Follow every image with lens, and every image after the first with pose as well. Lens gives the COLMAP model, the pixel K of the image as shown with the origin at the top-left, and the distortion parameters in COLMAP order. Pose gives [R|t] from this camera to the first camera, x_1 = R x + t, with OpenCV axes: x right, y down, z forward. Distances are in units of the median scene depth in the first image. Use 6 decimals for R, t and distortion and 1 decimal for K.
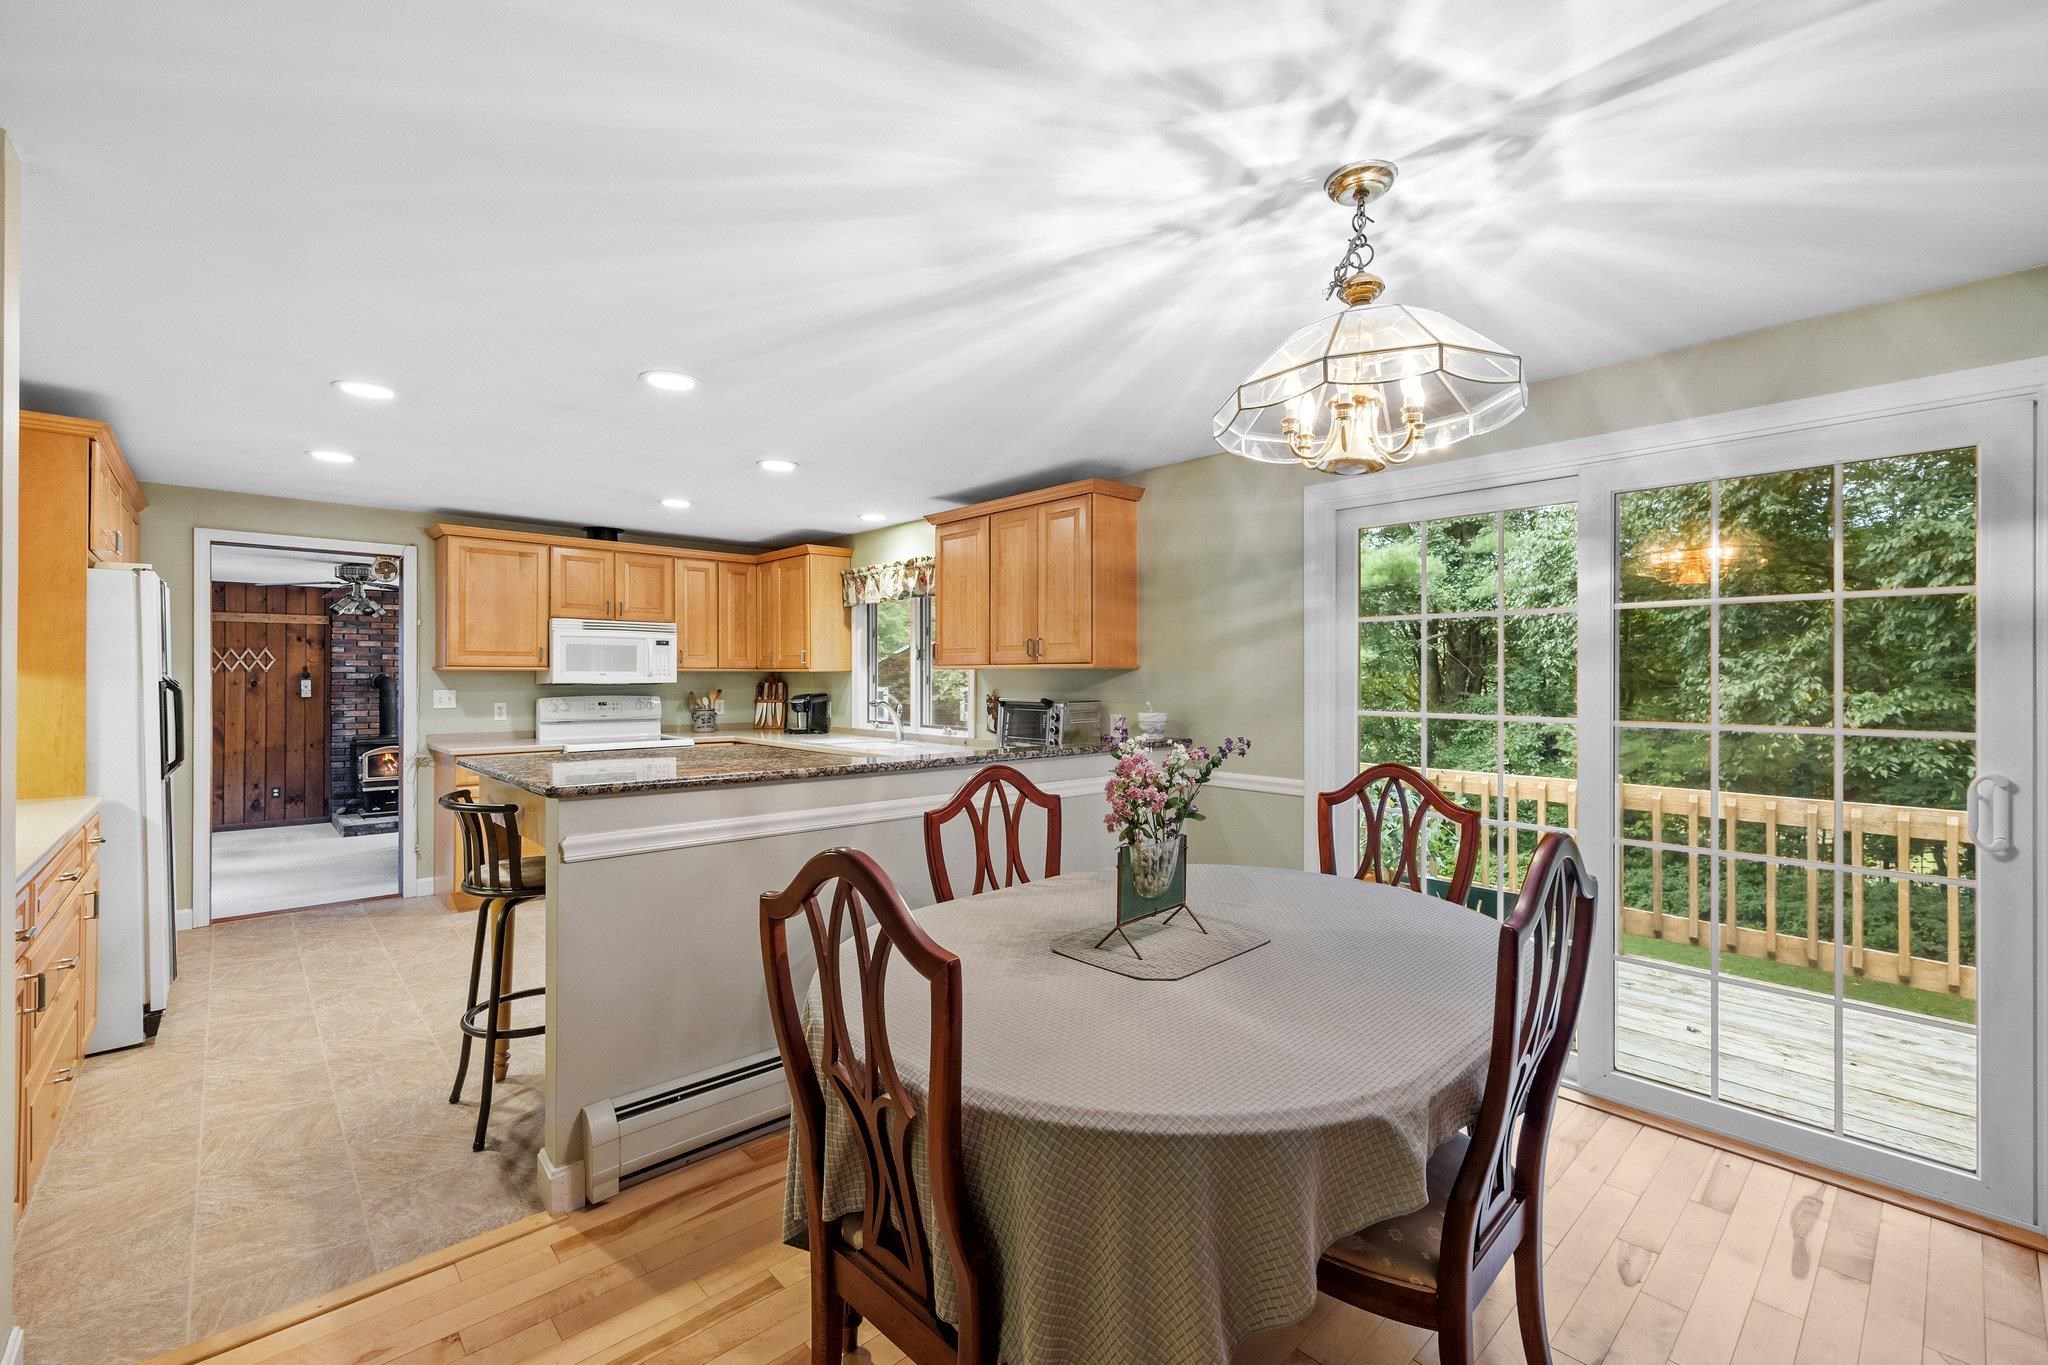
lens RADIAL K [[870.0, 0, 1014.7], [0, 870.0, 680.7], [0, 0, 1]] dist [0.002772, 0.000144]
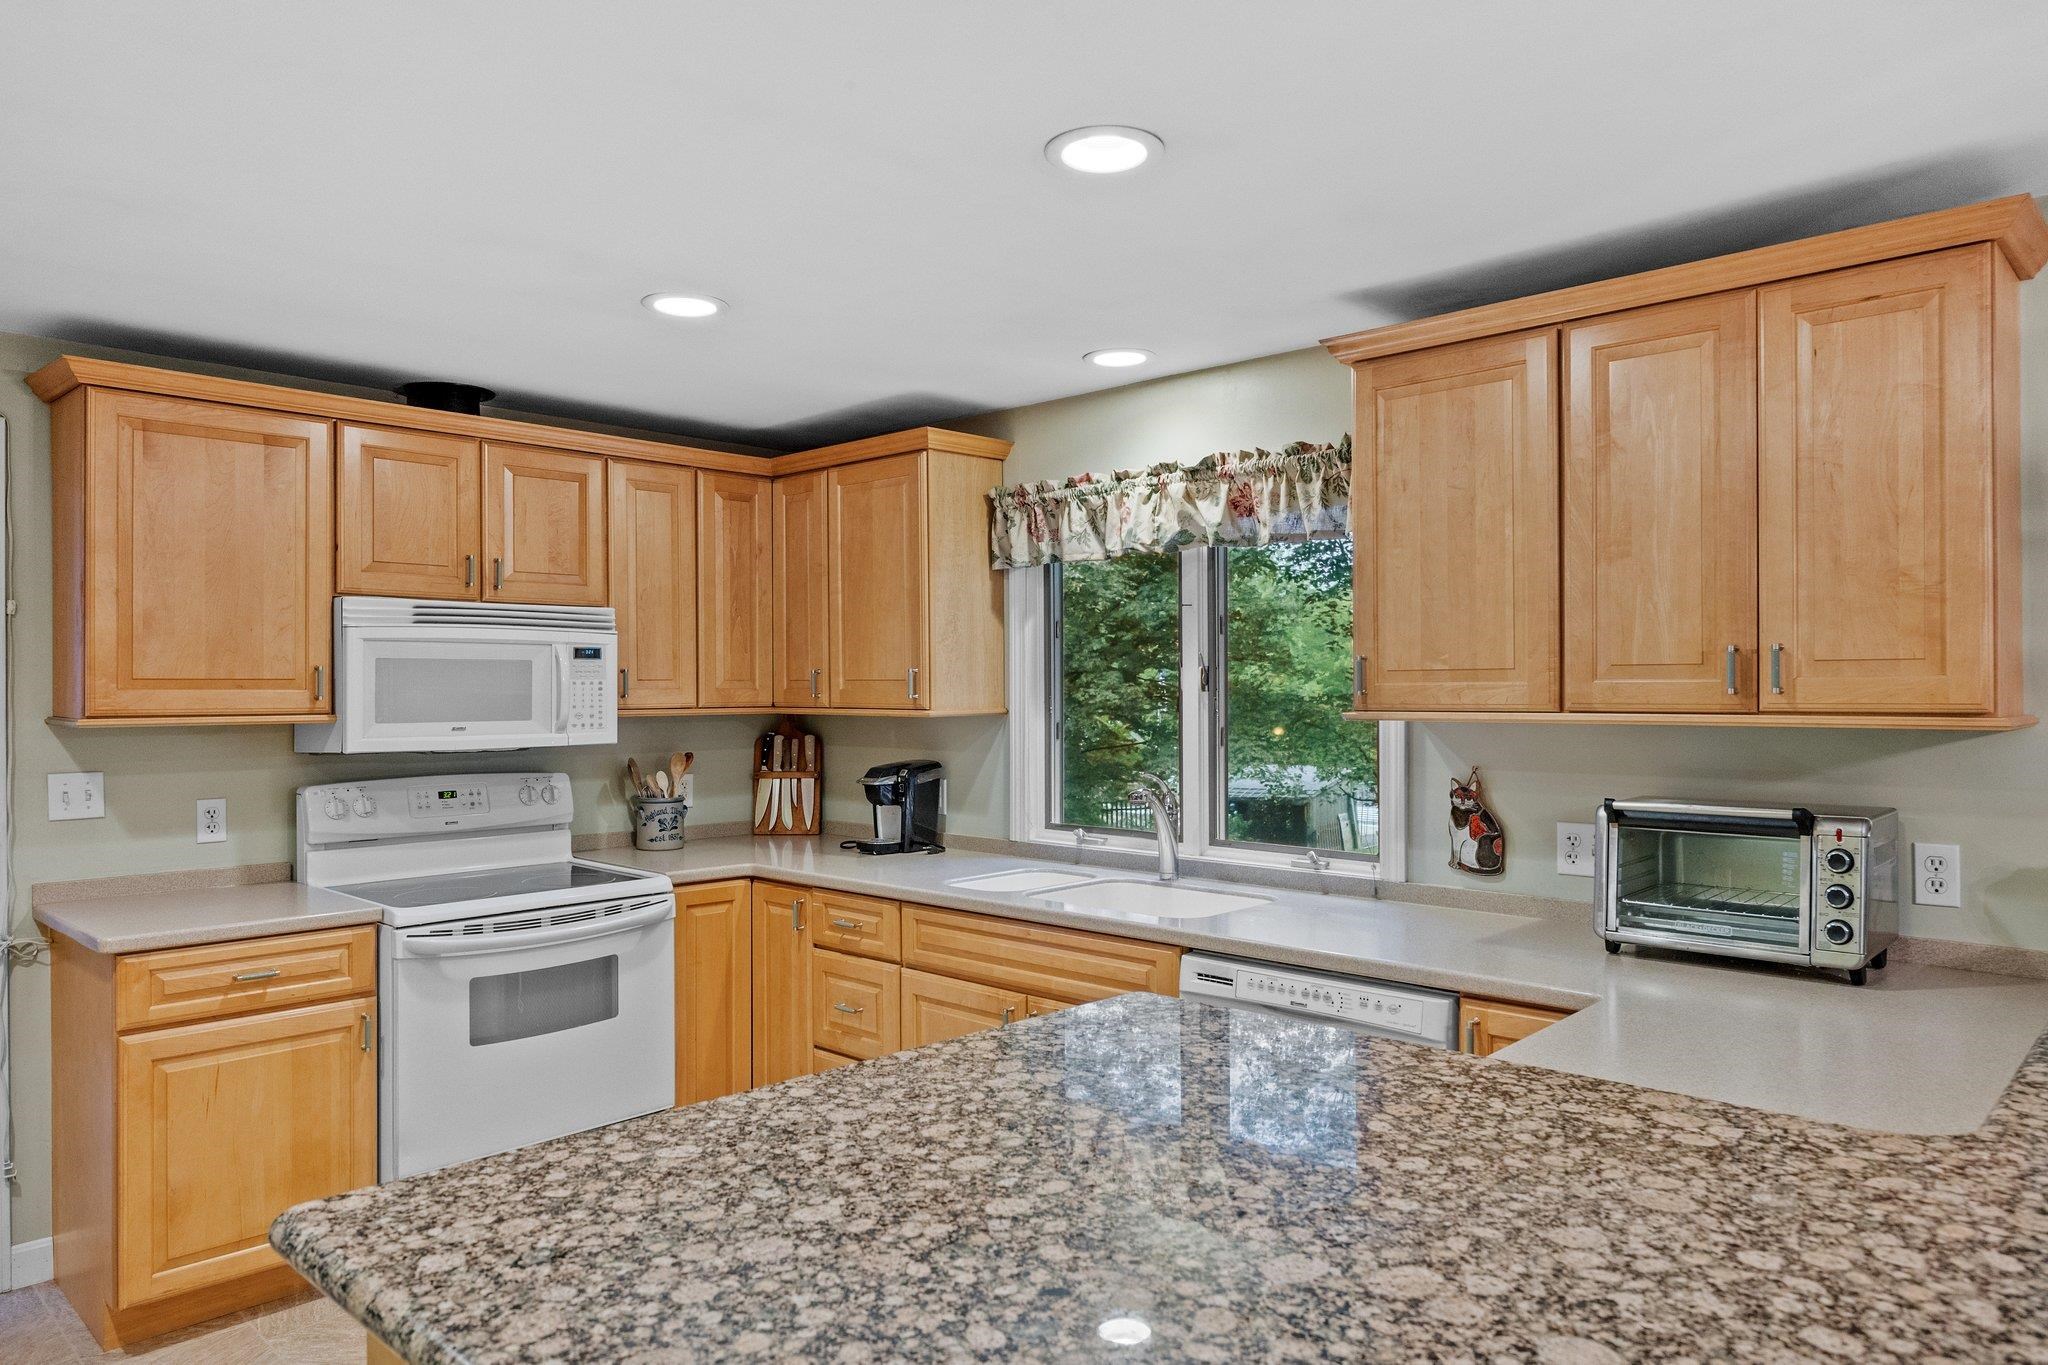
lens RADIAL K [[1323.2, 0, 1024.6], [0, 1323.2, 693.2], [0, 0, 1]] dist [-0.018542, -0.001549]
pose [[0.997238, -0.006173, 0.074011, -0.253013], [0.006292, 0.999979, -0.001380, -0.022536], [-0.074001, 0.001841, 0.997256, 0.350897]]
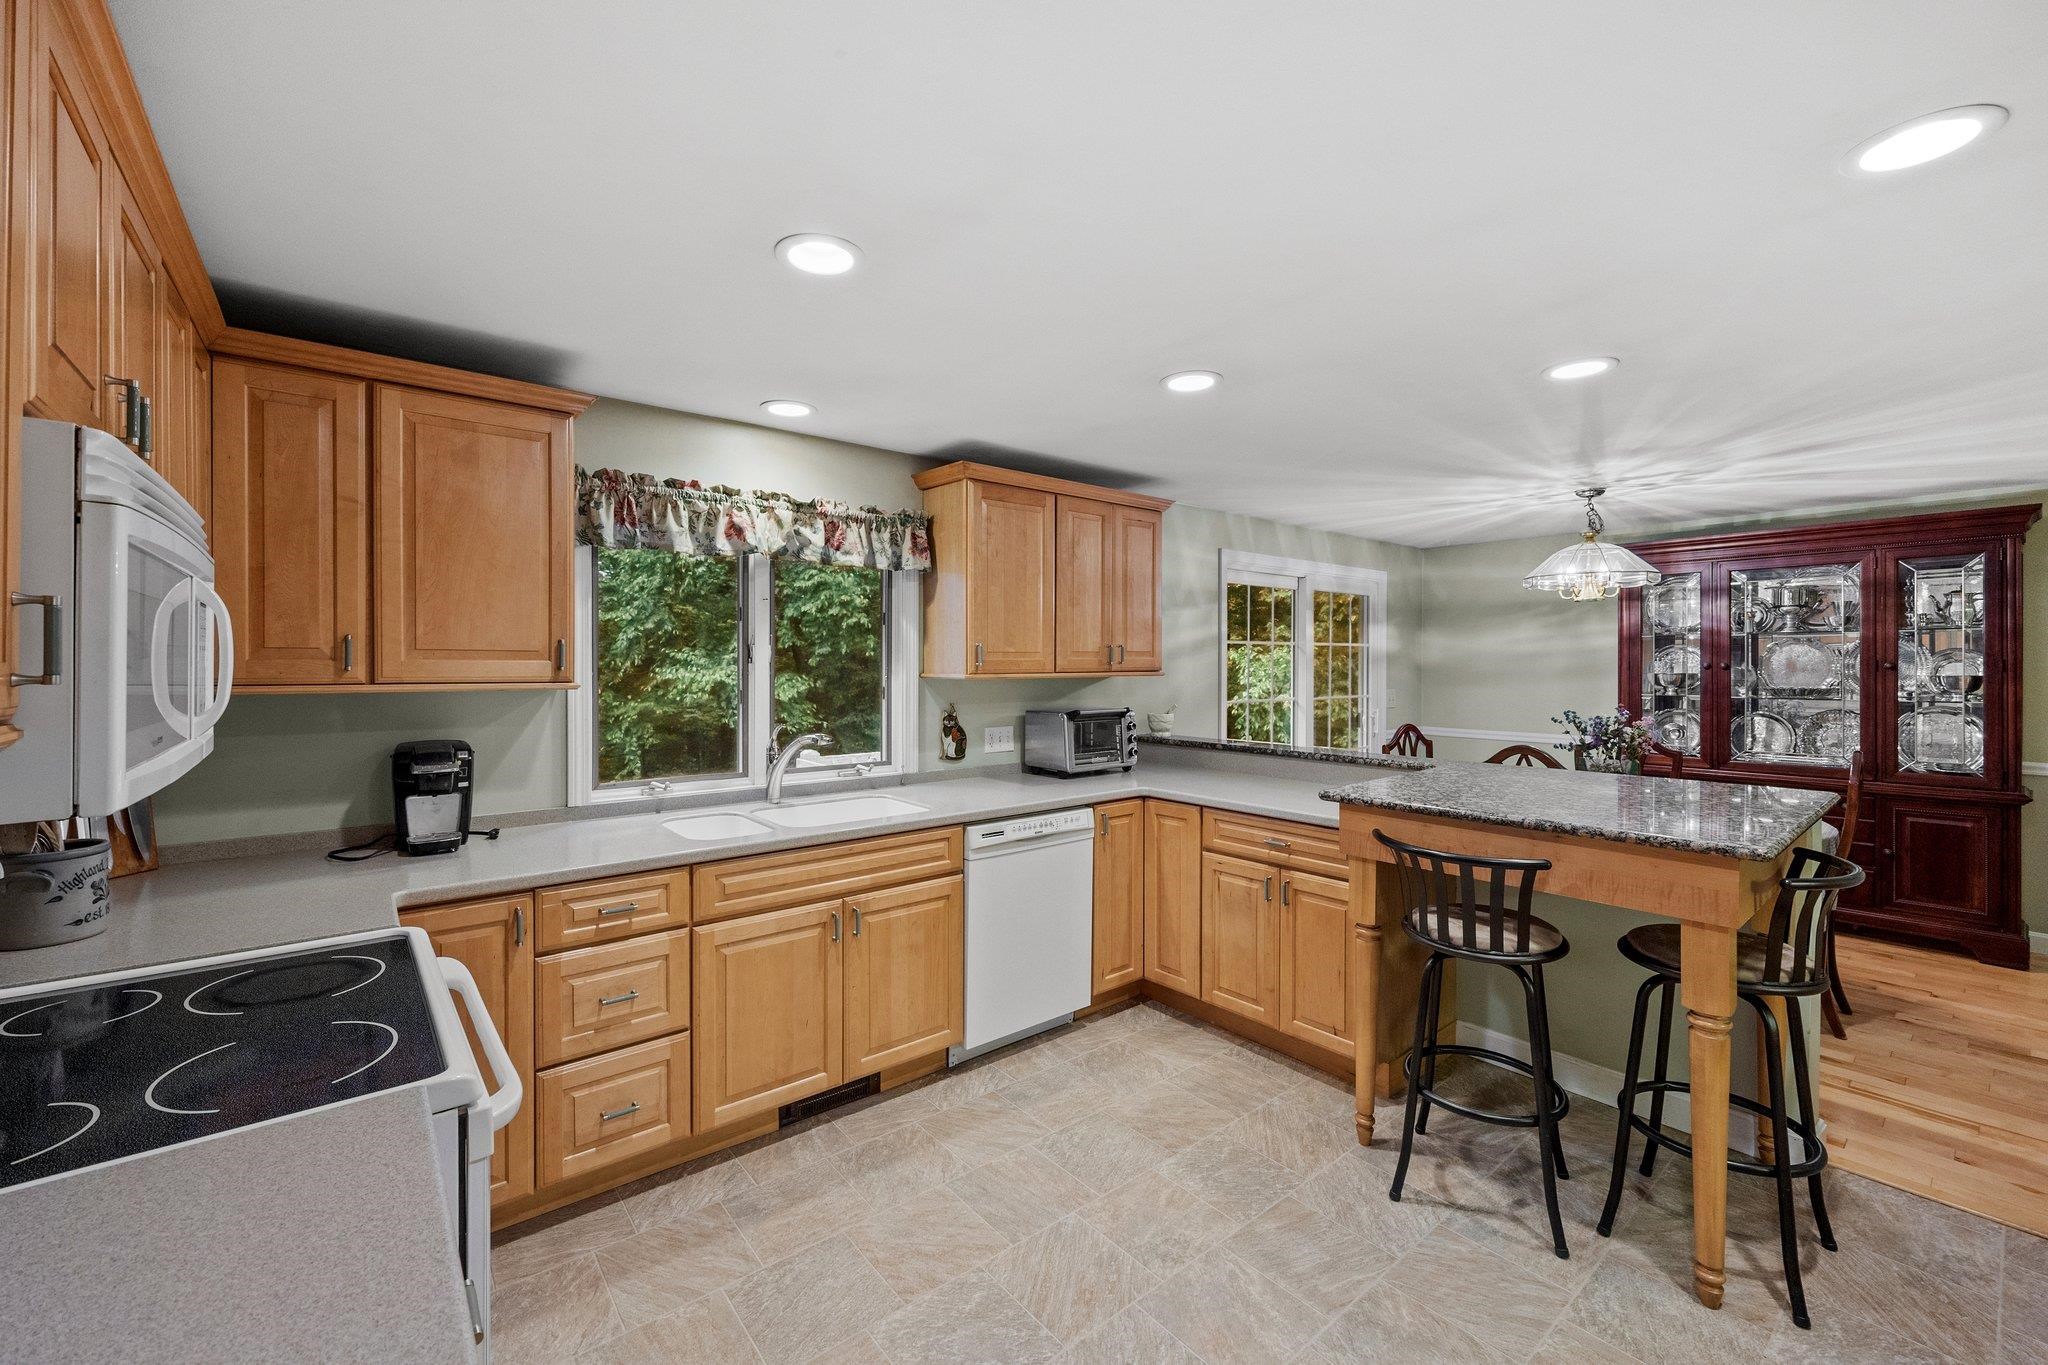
lens RADIAL K [[826.4, 0, 1017.3], [0, 826.4, 668.6], [0, 0, 1]] dist [0.000008, 0.000516]
pose [[0.049068, -0.014285, 0.998693, -0.677057], [0.001027, 0.999898, 0.014252, -0.027808], [-0.998795, 0.000326, 0.049077, 0.812101]]
